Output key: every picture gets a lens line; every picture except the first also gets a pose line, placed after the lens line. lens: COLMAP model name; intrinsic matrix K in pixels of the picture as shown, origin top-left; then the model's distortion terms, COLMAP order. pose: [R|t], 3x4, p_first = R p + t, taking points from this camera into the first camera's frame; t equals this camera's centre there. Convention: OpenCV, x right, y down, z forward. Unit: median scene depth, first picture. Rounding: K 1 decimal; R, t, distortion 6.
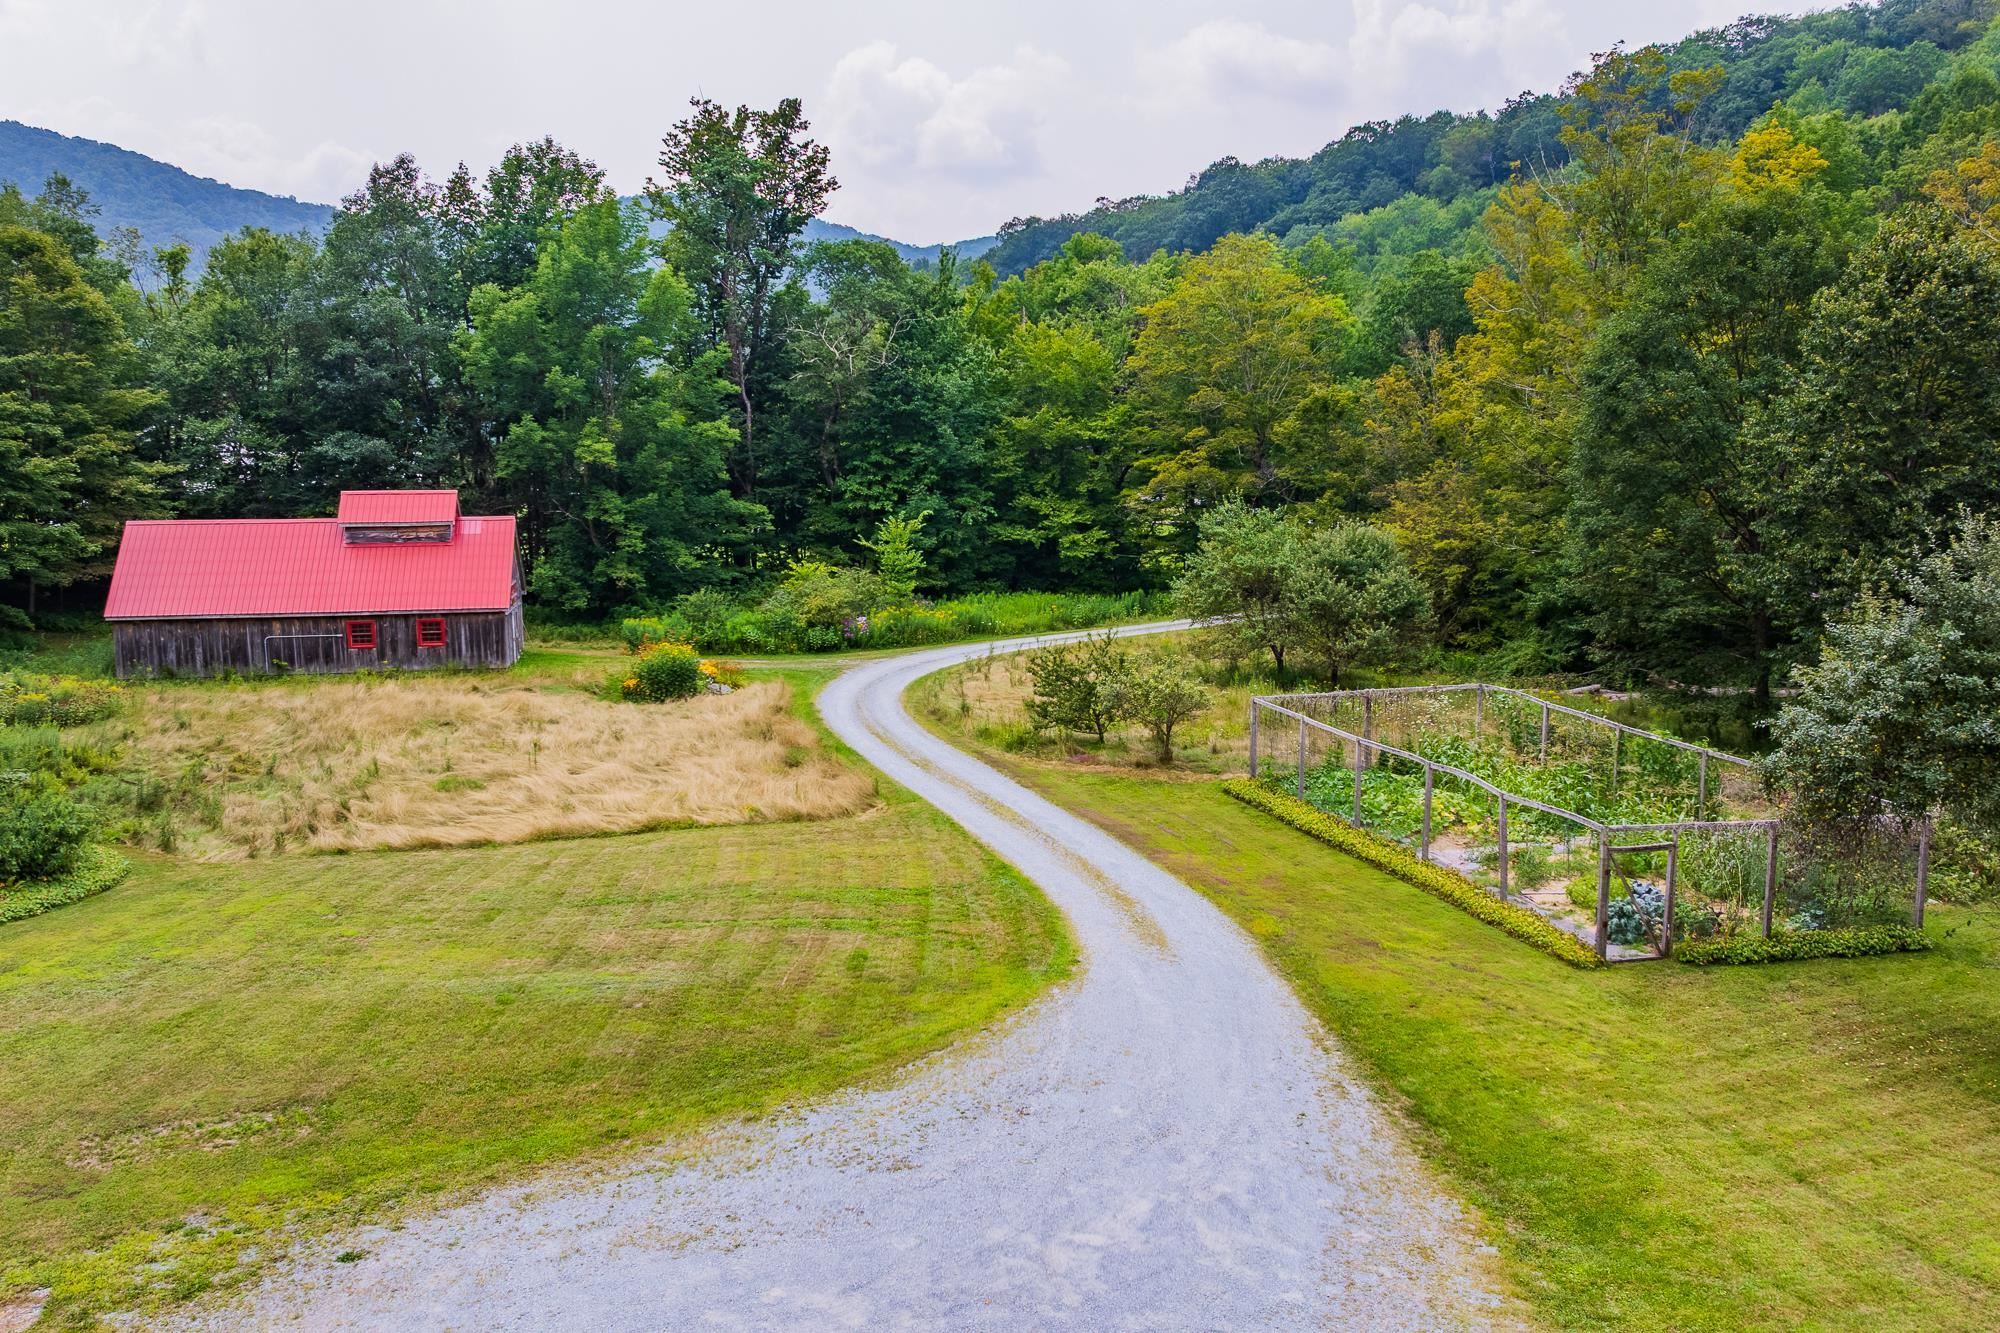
lens RADIAL K [[1639.0, 0, 1063.1], [0, 1639.0, 669.1], [0, 0, 1]] dist [-0.014698, -0.000454]
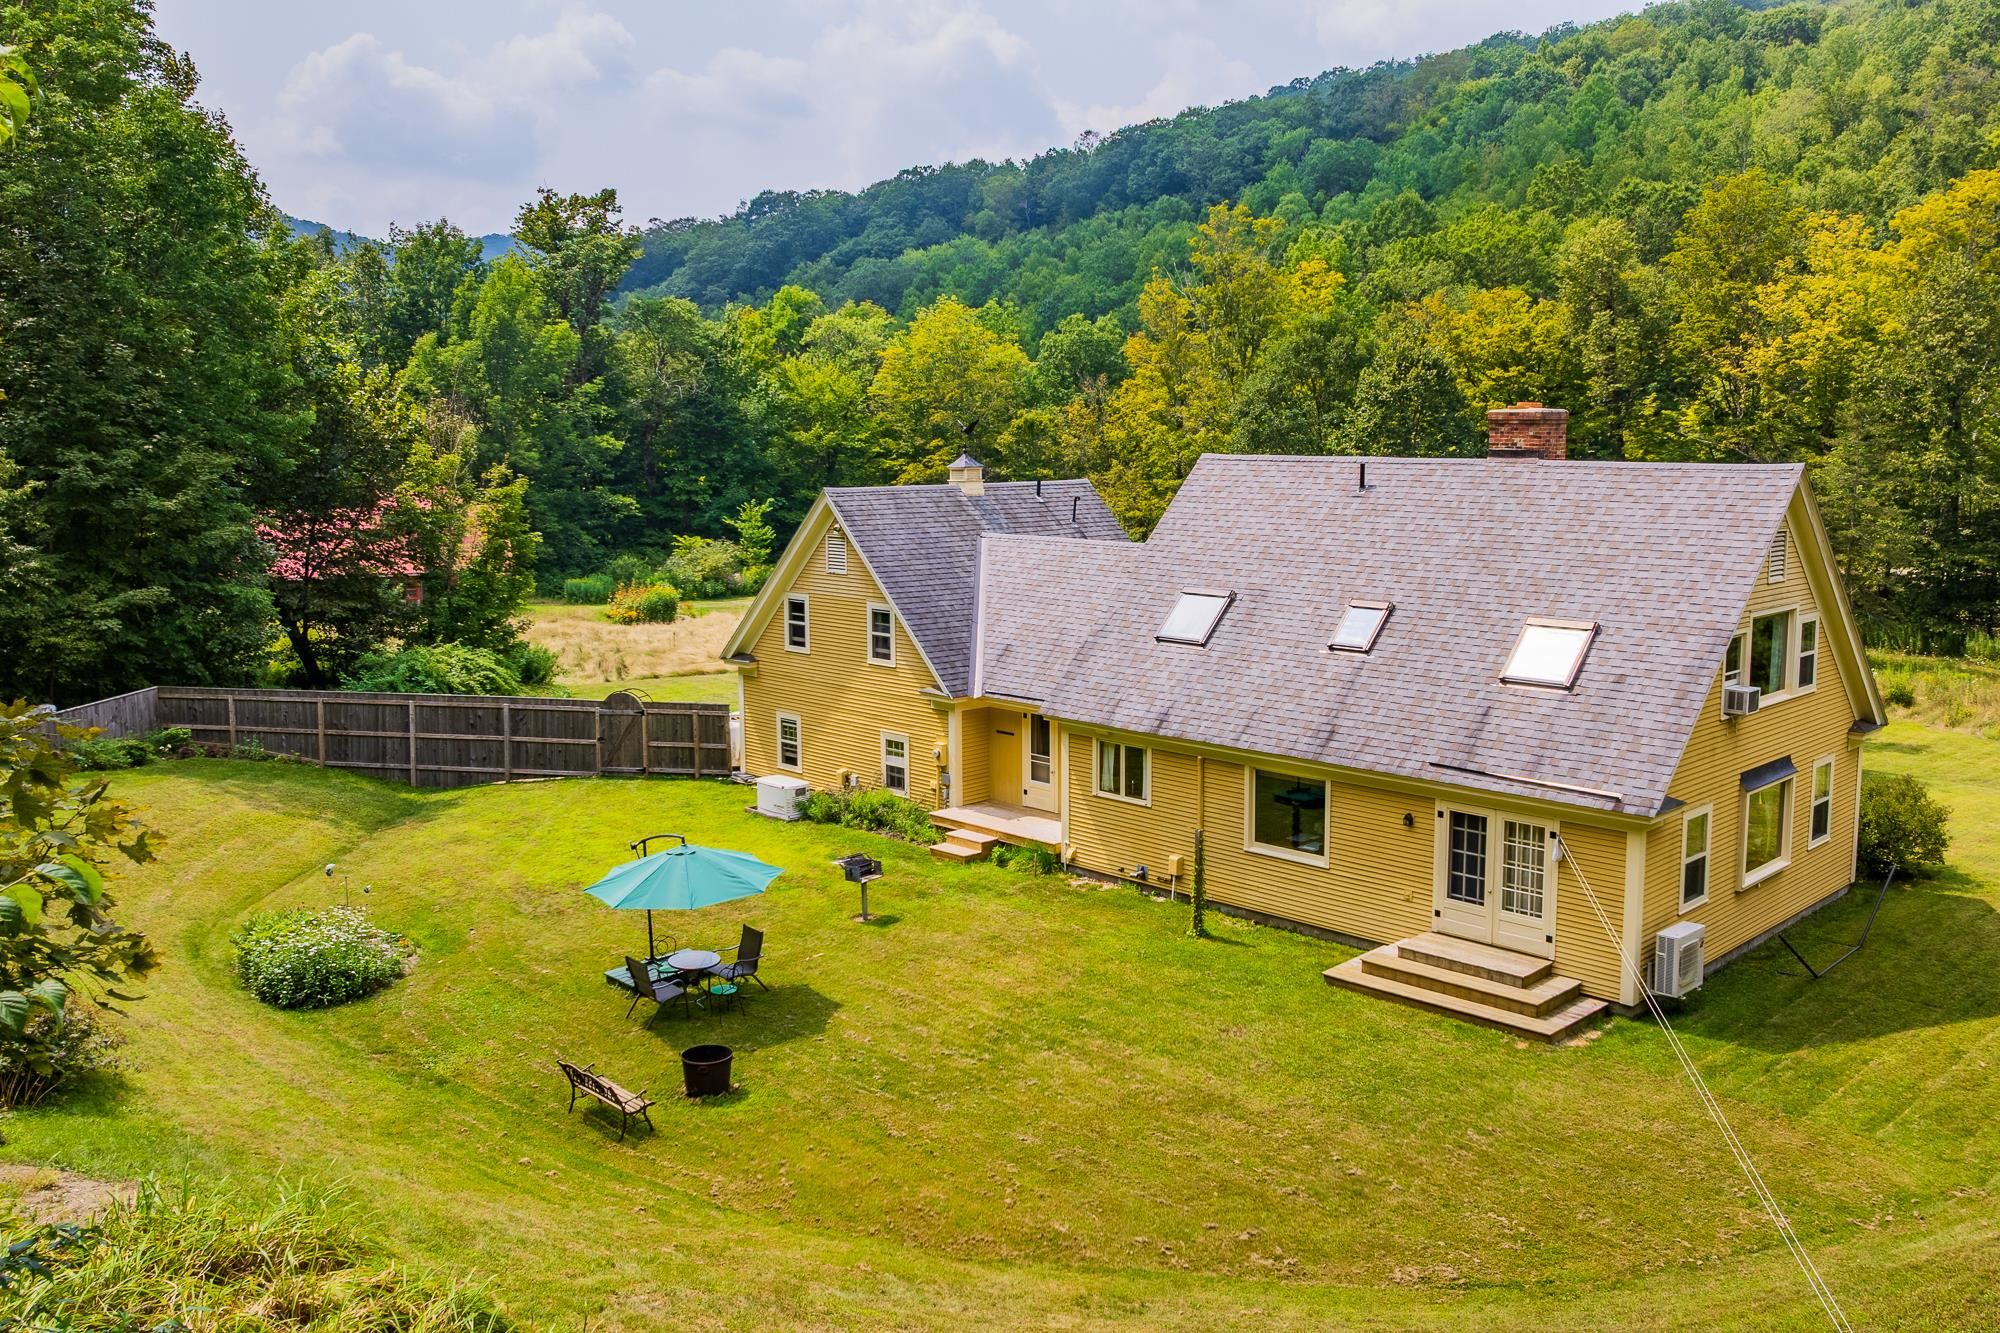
lens RADIAL K [[1639.0, 0, 1063.1], [0, 1639.0, 669.1], [0, 0, 1]] dist [-0.014698, -0.000454]
pose [[0.953925, -0.041850, 0.297111, -0.230225], [0.043191, 0.999065, 0.002053, 0.049747], [-0.296919, 0.010874, 0.954841, -0.363691]]
